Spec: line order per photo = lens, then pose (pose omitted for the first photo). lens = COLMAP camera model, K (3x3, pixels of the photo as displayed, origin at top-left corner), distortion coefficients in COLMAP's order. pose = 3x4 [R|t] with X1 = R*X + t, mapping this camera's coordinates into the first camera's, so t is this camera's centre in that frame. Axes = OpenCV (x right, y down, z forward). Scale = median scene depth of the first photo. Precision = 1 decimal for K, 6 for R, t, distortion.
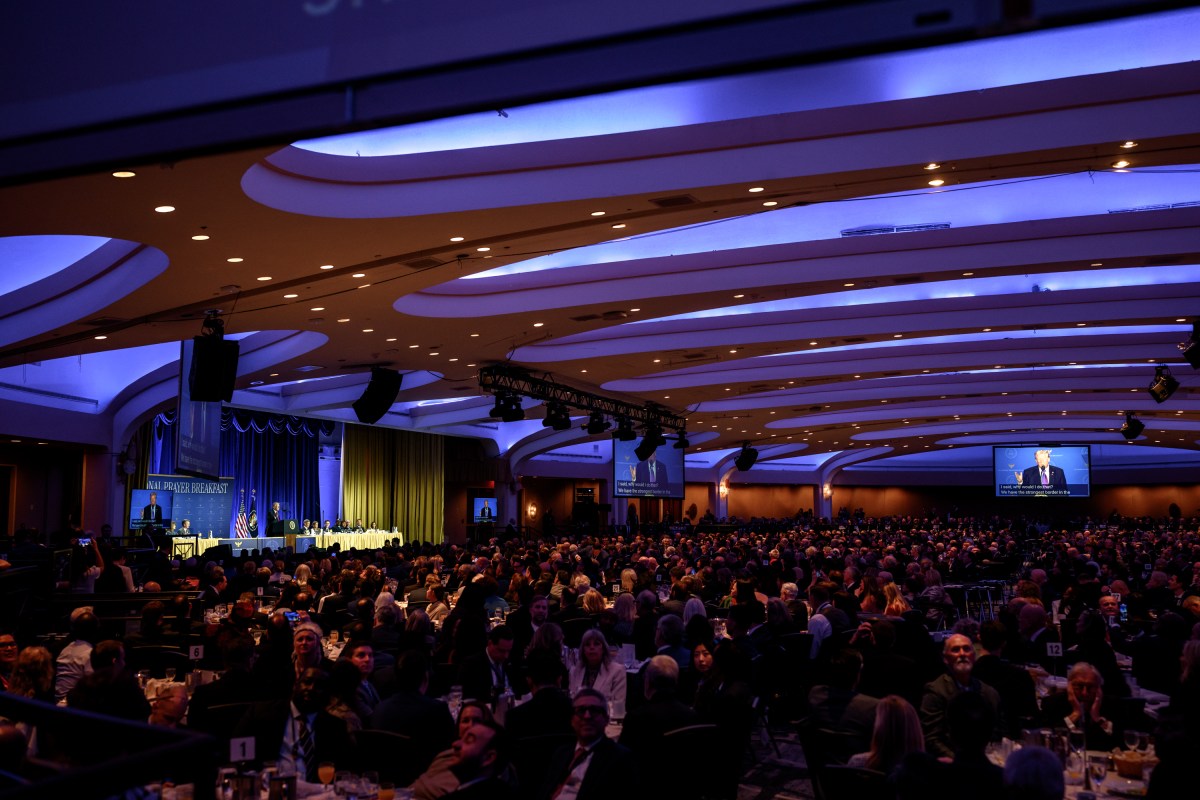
lens RADIAL K [[1173.4, 0, 586.3], [0, 1173.4, 402.1], [0, 0, 1]] dist [0.000647, -0.001504]
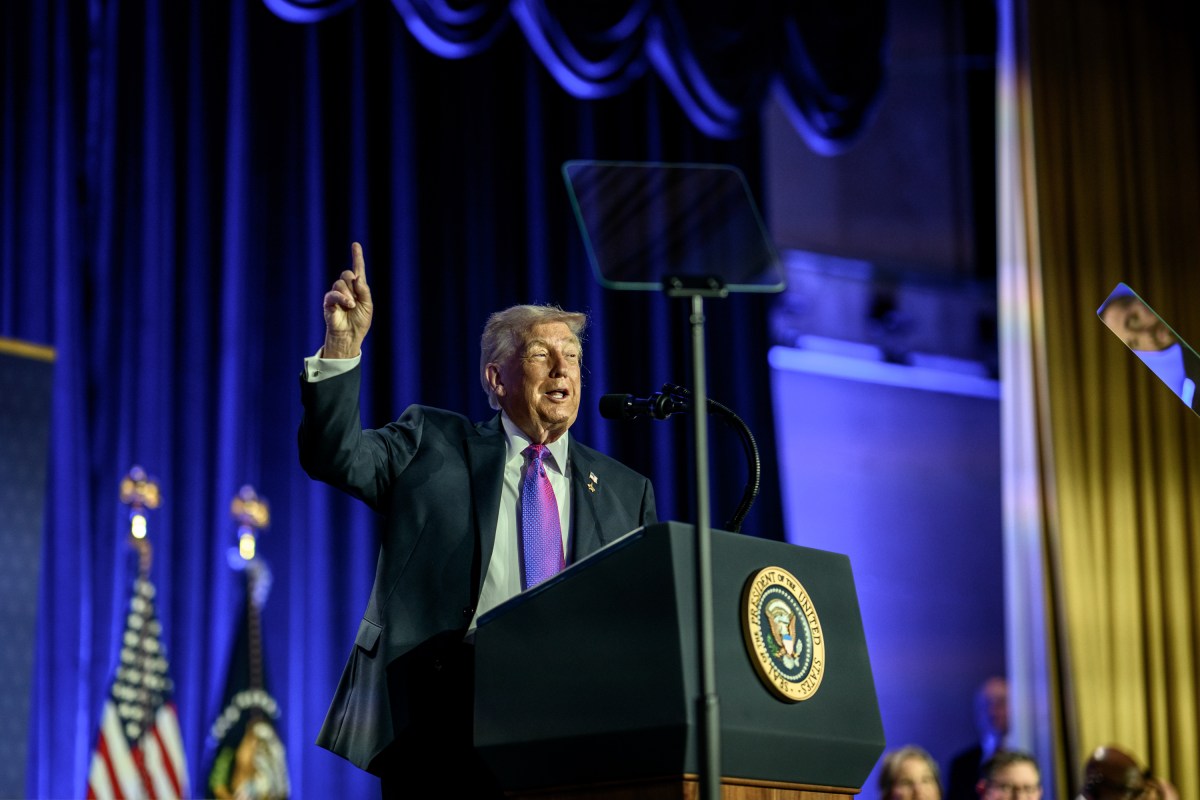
lens RADIAL K [[3287.6, 0, 600.0], [0, 3287.6, 400.0], [0, 0, 1]] dist [-0.022985, -0.216172]
pose [[0.980895, -0.051399, -0.187626, -0.195555], [0.036349, 0.995904, -0.082789, 0.090542], [0.191112, 0.074387, 0.978745, 0.711644]]
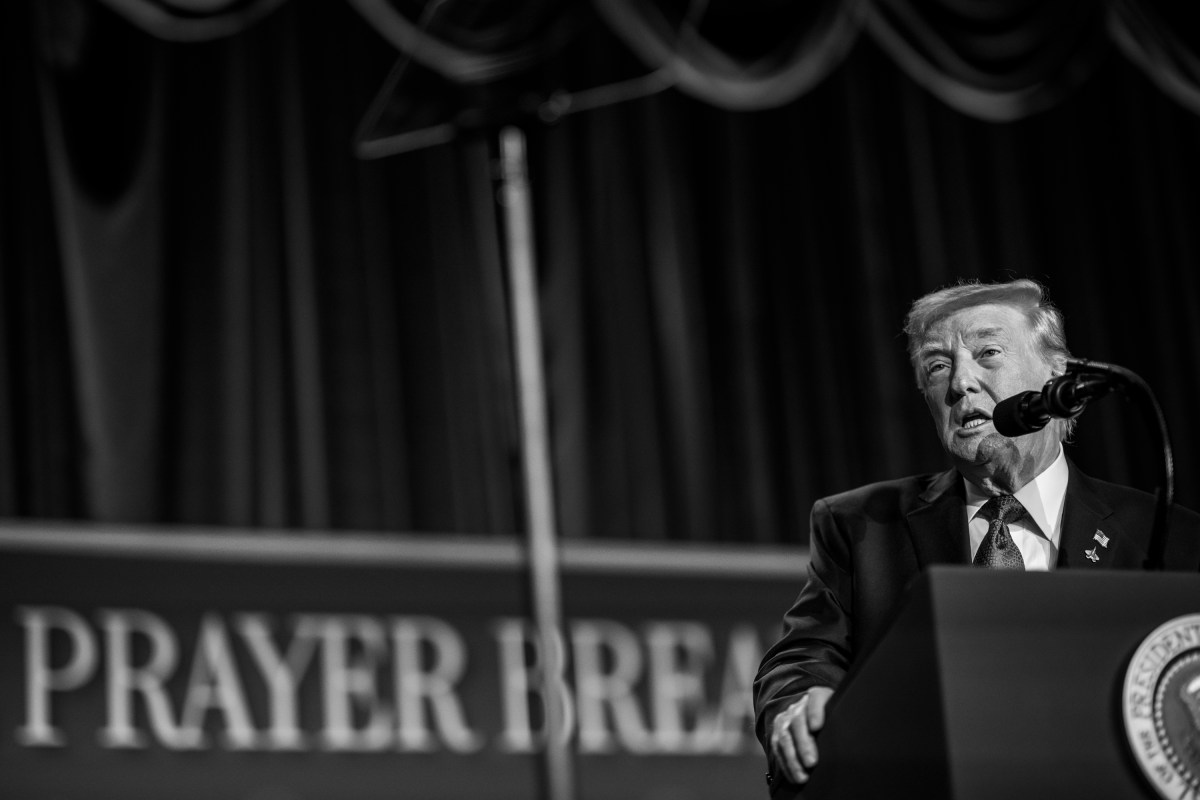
lens RADIAL K [[3041.0, 0, 633.4], [0, 3041.0, 365.0], [0, 0, 1]] dist [-0.048270, 0.395505]
pose [[0.706354, -0.278692, -0.650688, -0.173784], [0.145908, 0.956817, -0.251419, 0.097339], [0.692658, 0.082650, 0.716515, 0.788478]]
